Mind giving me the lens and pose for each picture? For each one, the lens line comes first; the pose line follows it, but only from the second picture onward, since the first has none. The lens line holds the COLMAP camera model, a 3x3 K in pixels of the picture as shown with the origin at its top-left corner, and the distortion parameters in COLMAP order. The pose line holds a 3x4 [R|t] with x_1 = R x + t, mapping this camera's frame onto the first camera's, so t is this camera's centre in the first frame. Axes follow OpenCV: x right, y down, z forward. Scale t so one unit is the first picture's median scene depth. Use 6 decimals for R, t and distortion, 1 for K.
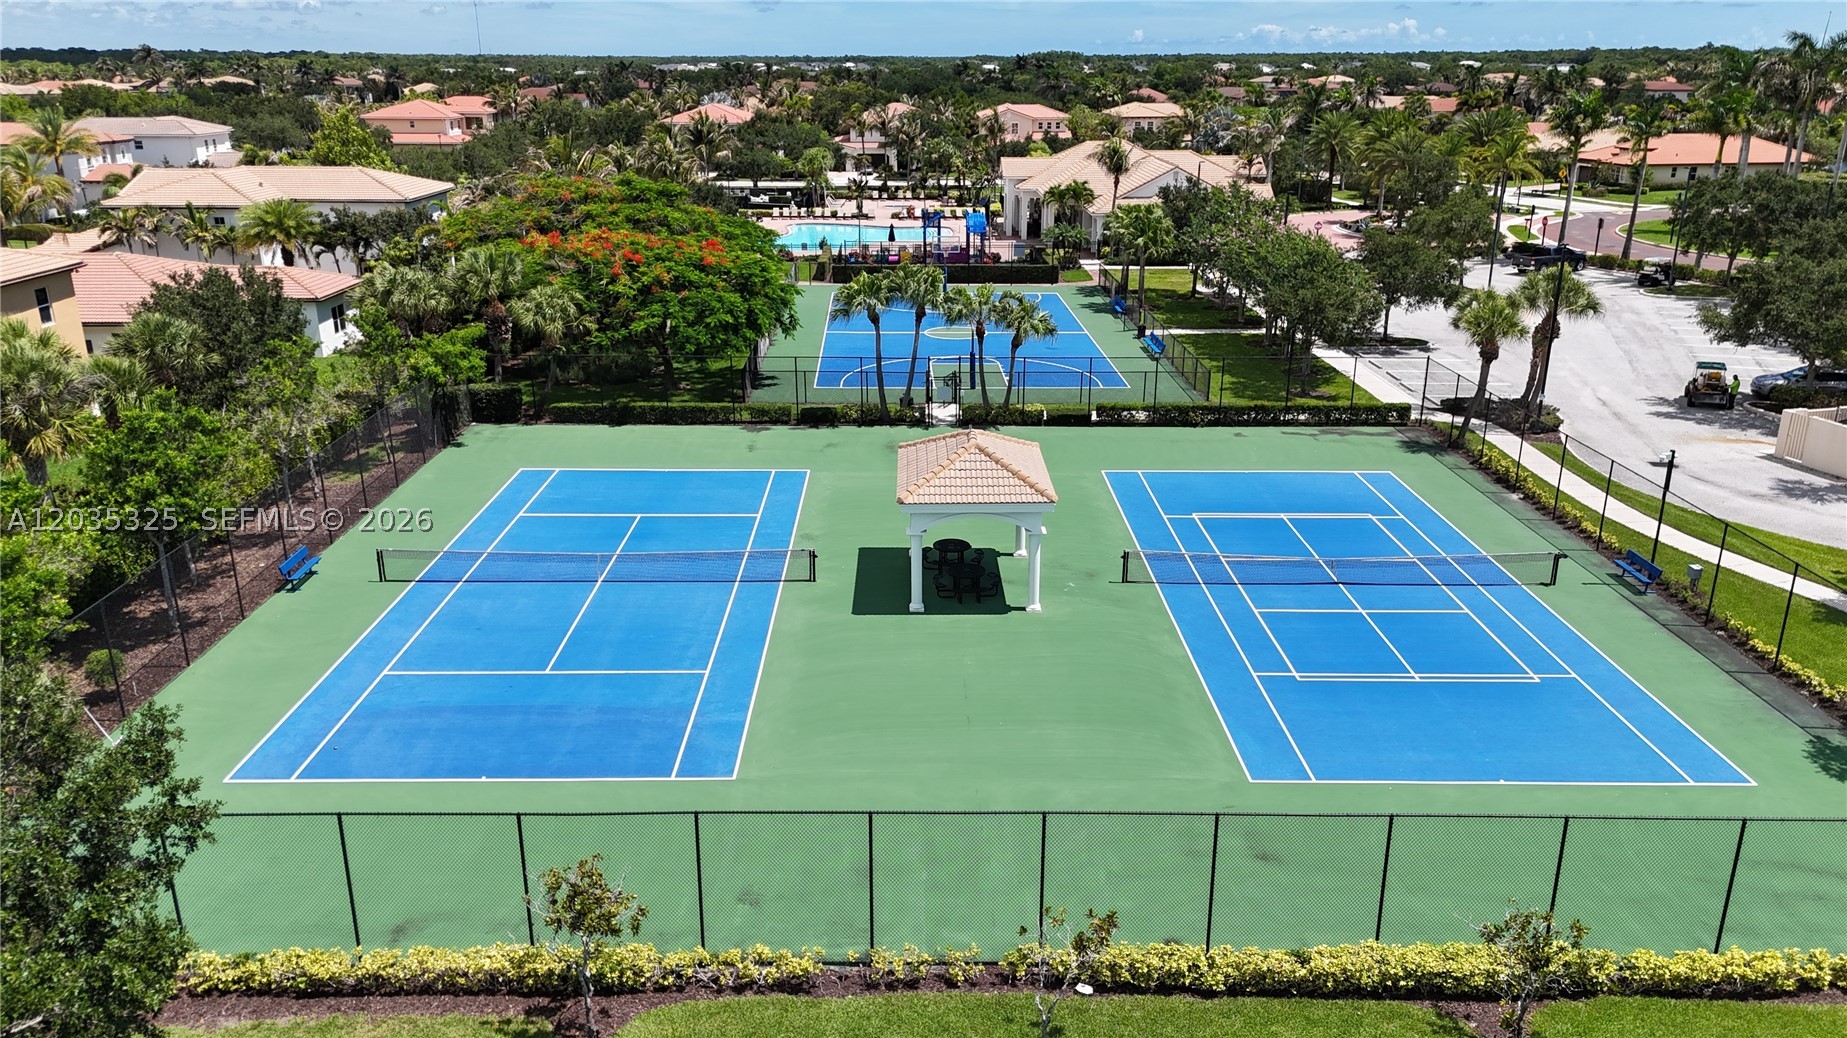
lens RADIAL K [[1356.5, 0, 924.6], [0, 1356.5, 522.1], [0, 0, 1]] dist [0.039557, -0.039779]
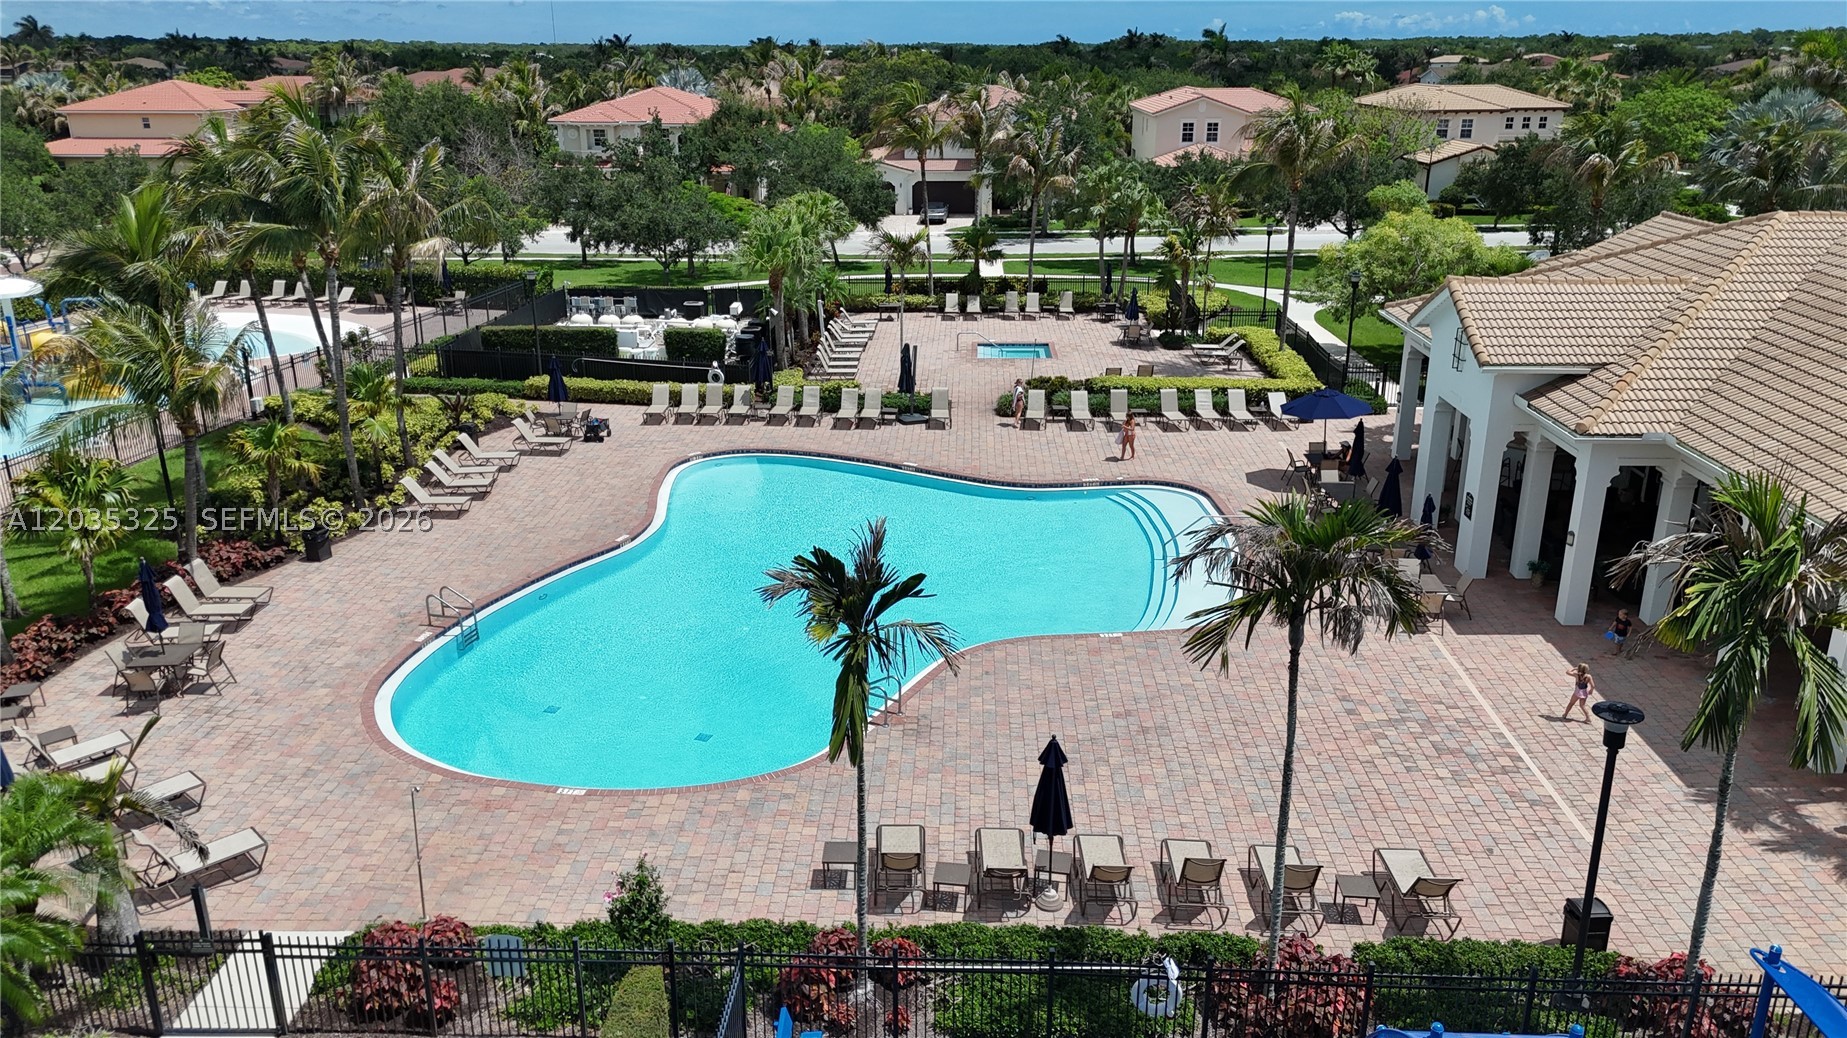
lens RADIAL K [[1356.5, 0, 921.7], [0, 1356.5, 514.3], [0, 0, 1]] dist [0.039557, -0.039779]
pose [[0.998603, 0.014648, -0.050761, -0.023144], [-0.014585, 0.999892, 0.001612, -0.175745], [0.050780, -0.000870, 0.998710, 0.583211]]
